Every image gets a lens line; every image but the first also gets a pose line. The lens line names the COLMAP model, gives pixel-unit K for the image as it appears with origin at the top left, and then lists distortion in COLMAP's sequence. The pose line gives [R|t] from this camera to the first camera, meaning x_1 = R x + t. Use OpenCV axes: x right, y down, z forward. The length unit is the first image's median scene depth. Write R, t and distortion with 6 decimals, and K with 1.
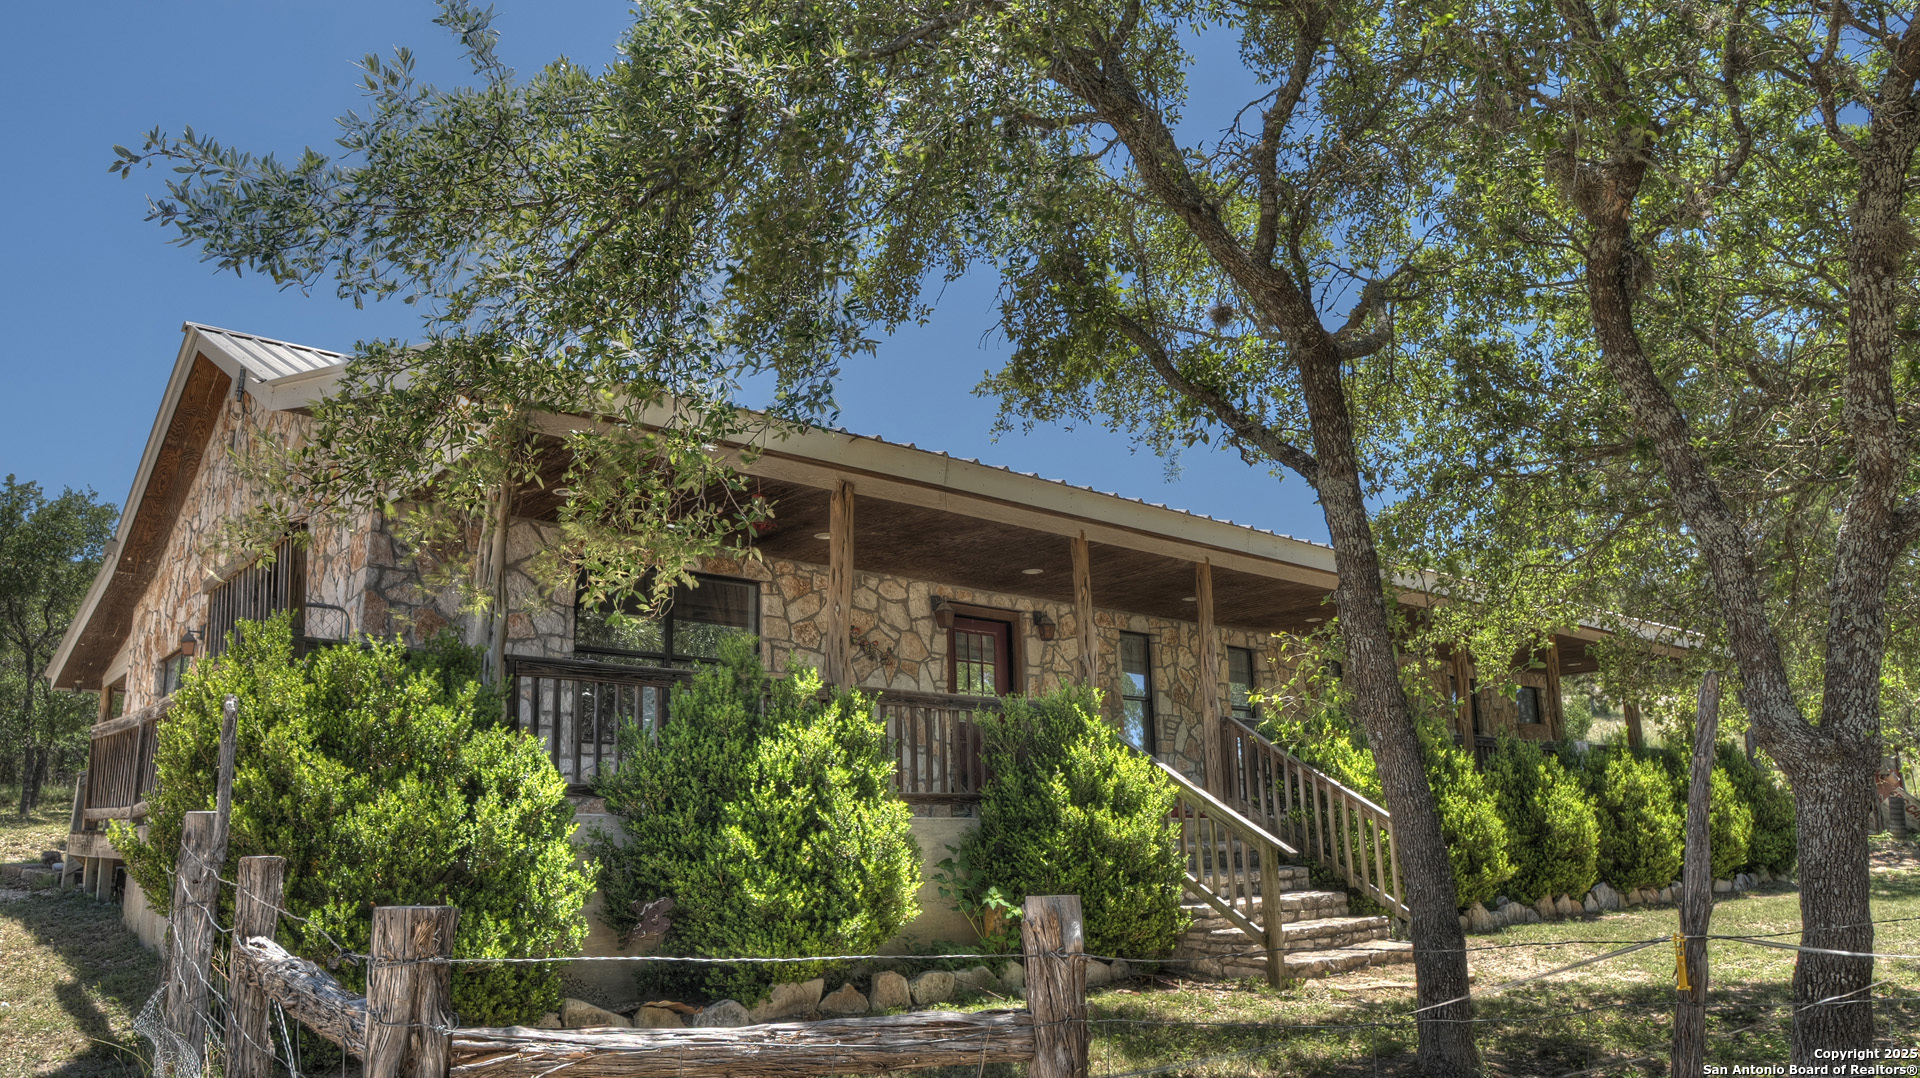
lens RADIAL K [[1336.5, 0, 955.9], [0, 1336.5, 544.9], [0, 0, 1]] dist [-0.092703, 0.047417]
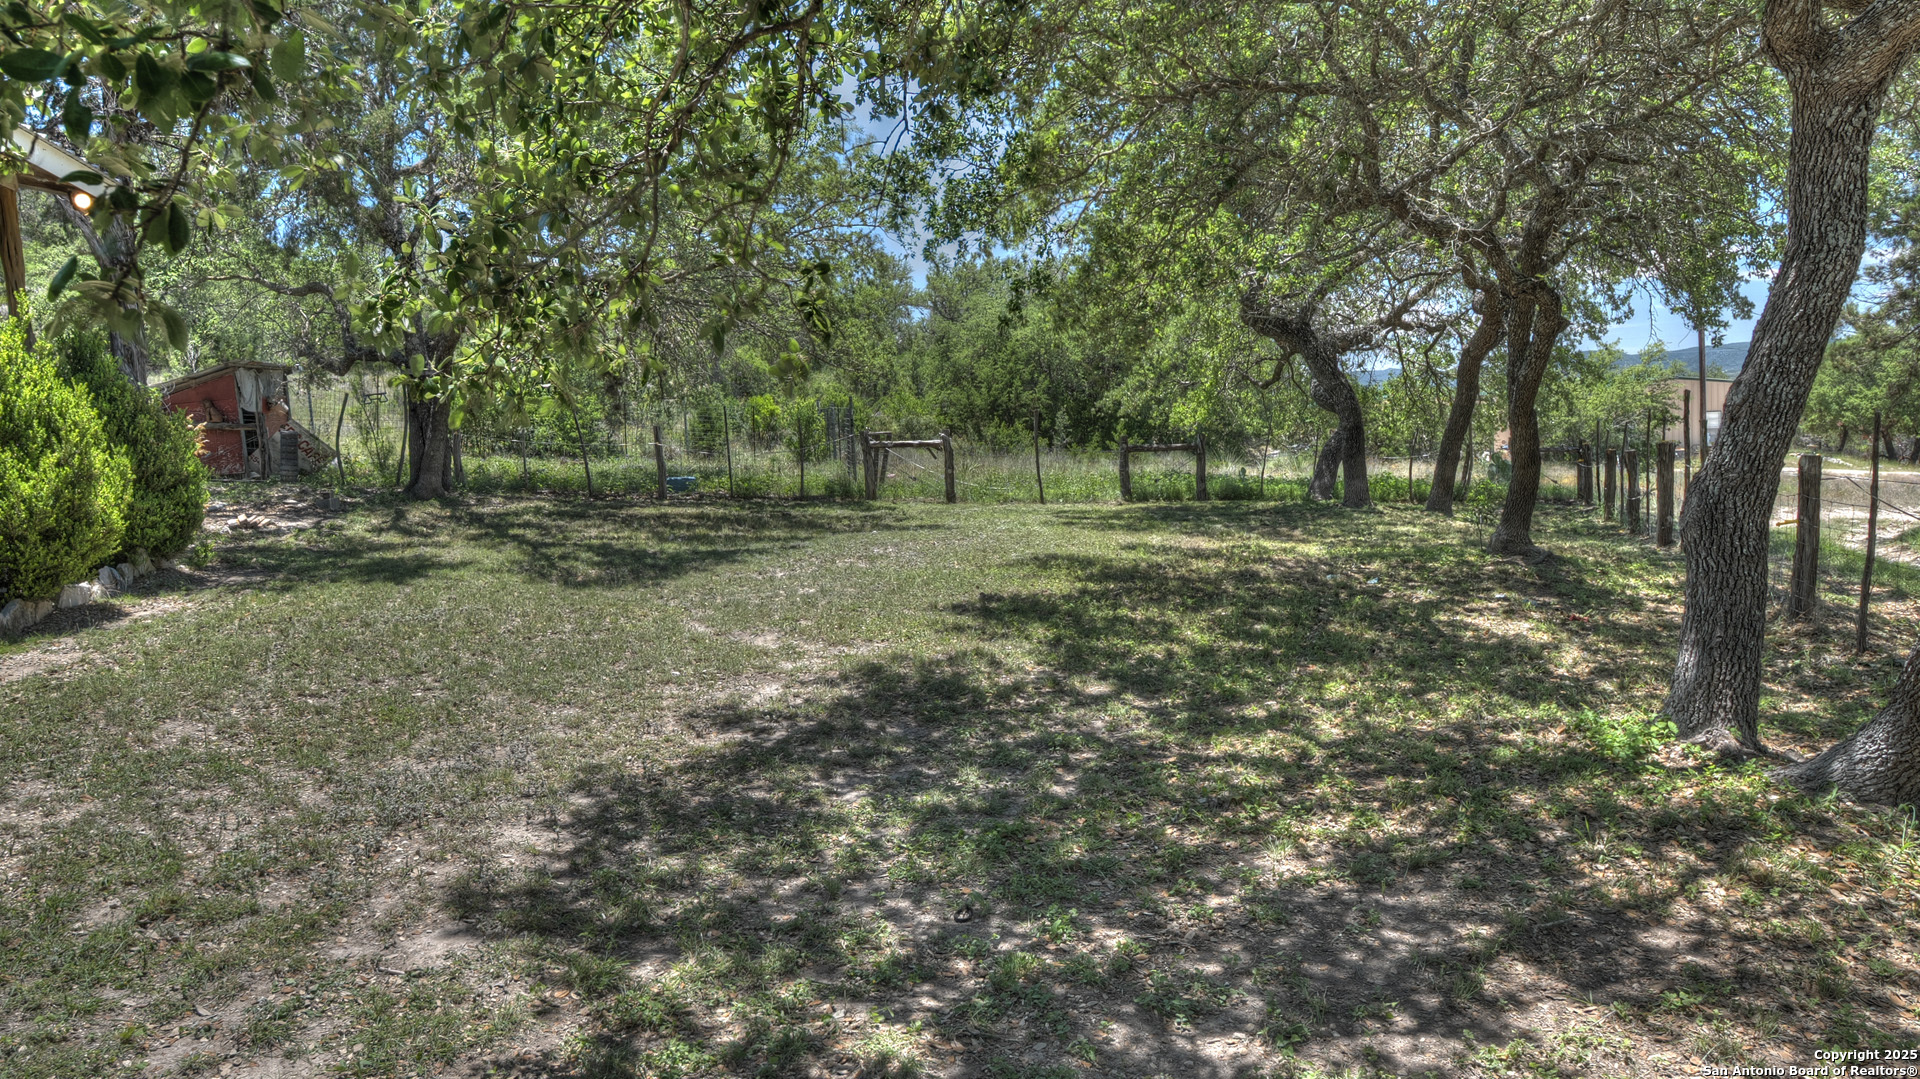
lens RADIAL K [[1341.7, 0, 958.2], [0, 1341.7, 535.2], [0, 0, 1]] dist [-0.109934, 0.072710]
pose [[0.416942, -0.088564, 0.904608, 0.308938], [-0.162007, 0.972064, 0.169838, 0.102236], [-0.894379, -0.217365, 0.390946, 0.554240]]
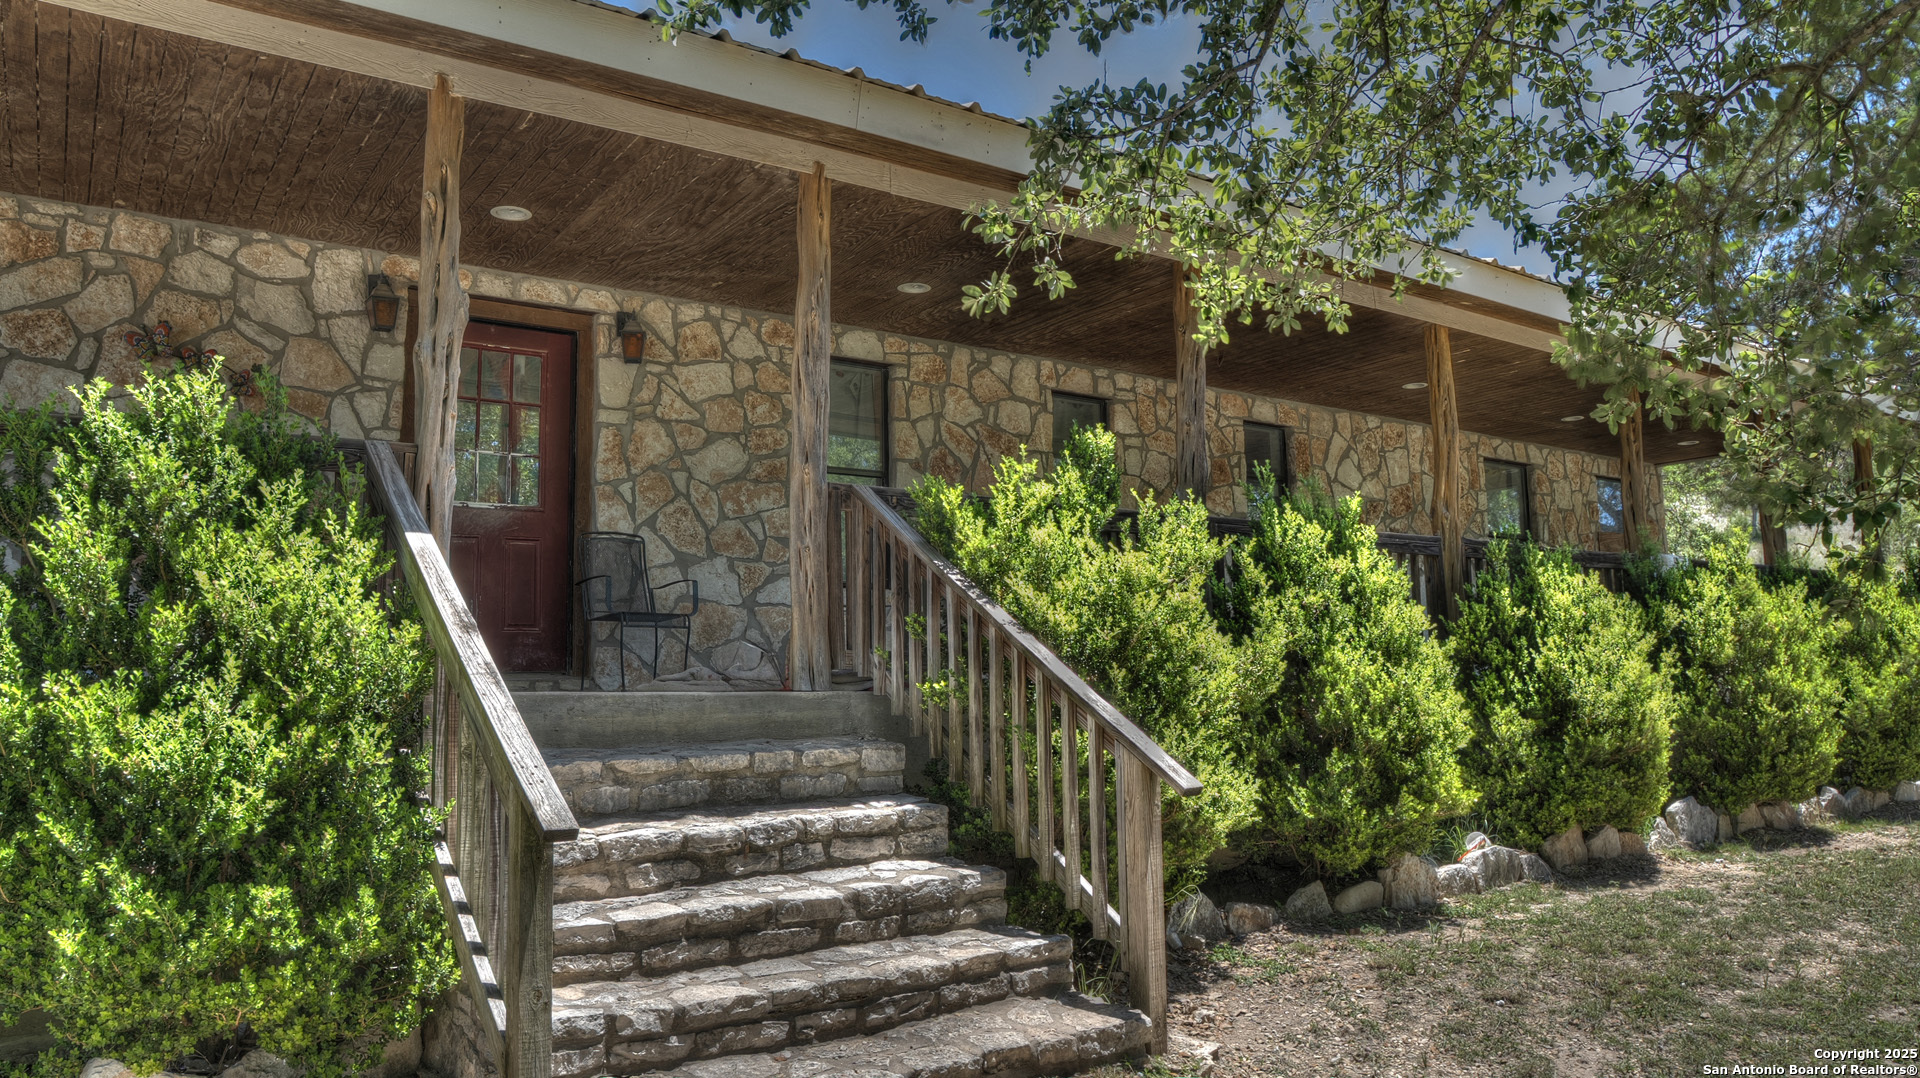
lens RADIAL K [[1341.7, 0, 958.2], [0, 1341.7, 534.7], [0, 0, 1]] dist [-0.109934, 0.072710]
pose [[0.994324, -0.003849, -0.106321, 0.260616], [0.016515, 0.992815, 0.118514, 0.079066], [0.105101, -0.119598, 0.987244, 0.455730]]
